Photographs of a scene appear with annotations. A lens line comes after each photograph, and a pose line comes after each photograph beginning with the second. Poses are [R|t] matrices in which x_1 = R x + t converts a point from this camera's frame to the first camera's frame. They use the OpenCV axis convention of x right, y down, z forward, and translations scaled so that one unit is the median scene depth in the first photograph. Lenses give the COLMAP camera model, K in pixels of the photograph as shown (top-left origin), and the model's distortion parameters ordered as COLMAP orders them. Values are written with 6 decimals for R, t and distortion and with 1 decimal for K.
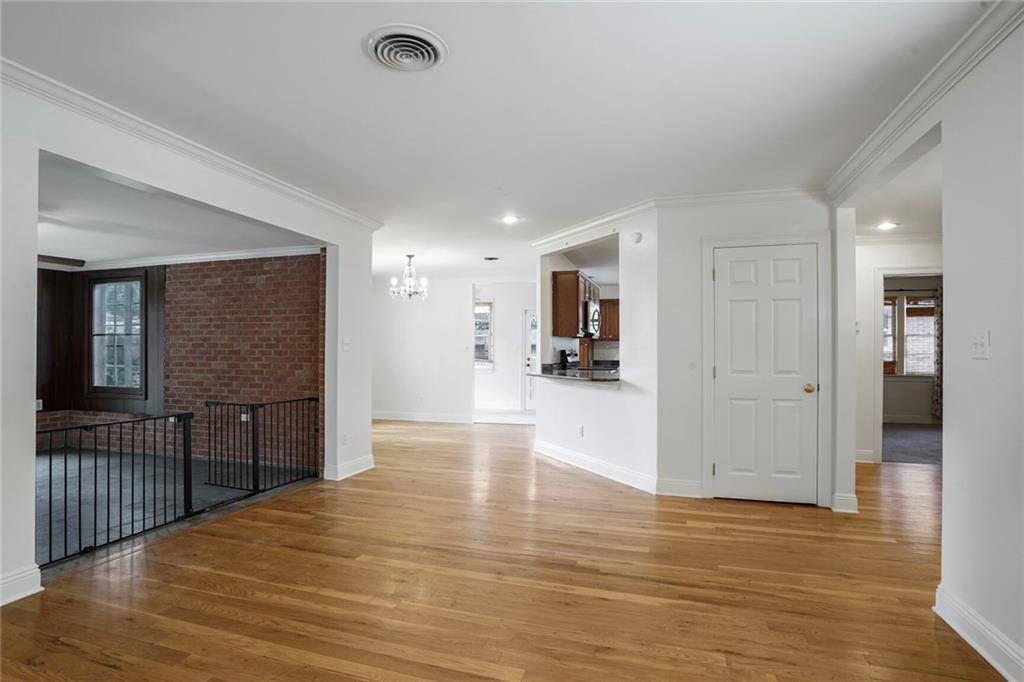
lens RADIAL K [[520.5, 0, 484.8], [0, 520.5, 340.3], [0, 0, 1]] dist [0.002246, 0.000597]
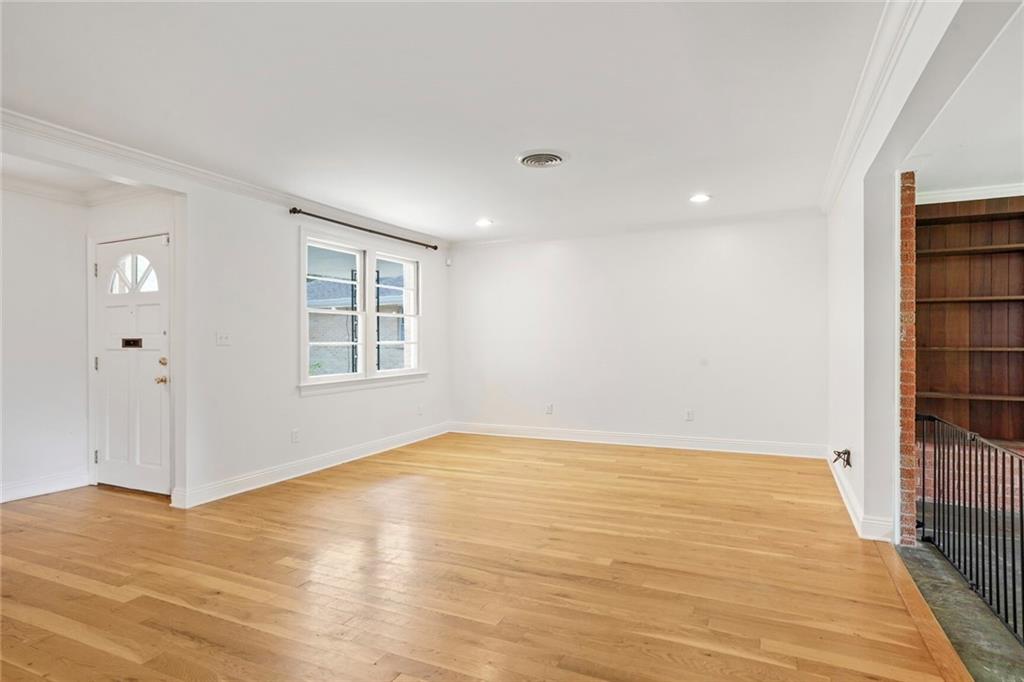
lens RADIAL K [[520.5, 0, 484.8], [0, 520.5, 340.3], [0, 0, 1]] dist [0.002246, 0.000597]
pose [[-0.989746, -0.007710, 0.142628, -0.097530], [-0.010676, 0.999742, -0.020044, 0.033679], [-0.142437, -0.021361, -0.989573, 1.260018]]
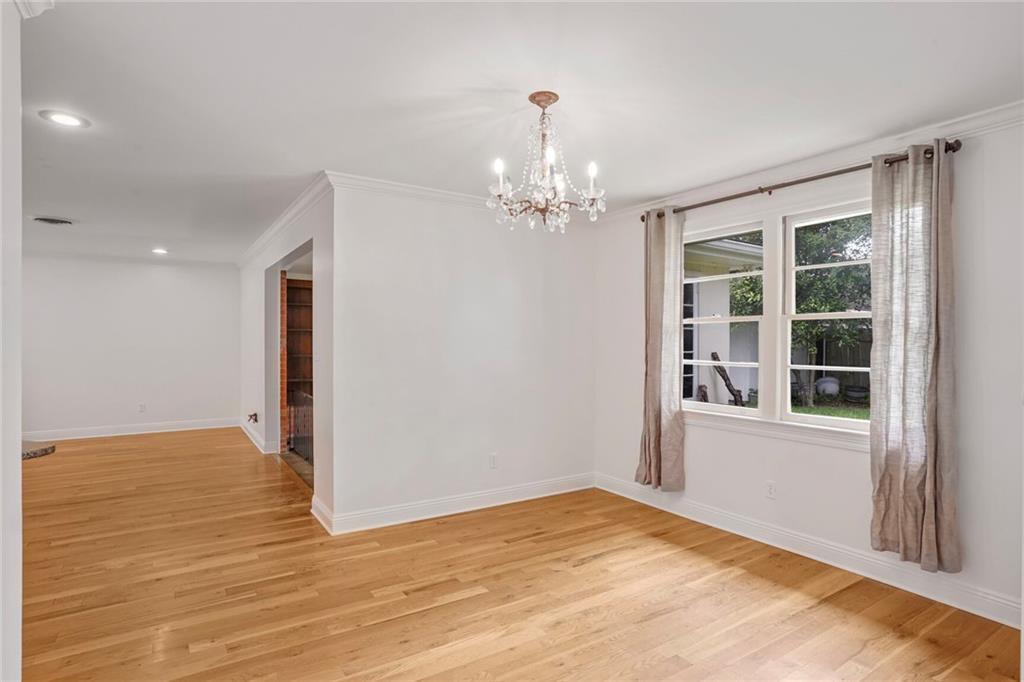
lens RADIAL K [[520.5, 0, 484.8], [0, 520.5, 340.3], [0, 0, 1]] dist [0.002246, 0.000597]
pose [[-0.611858, -0.004805, -0.790953, 0.220542], [0.009796, 0.999859, -0.013653, 0.003766], [0.790907, -0.016102, -0.611725, 1.778187]]
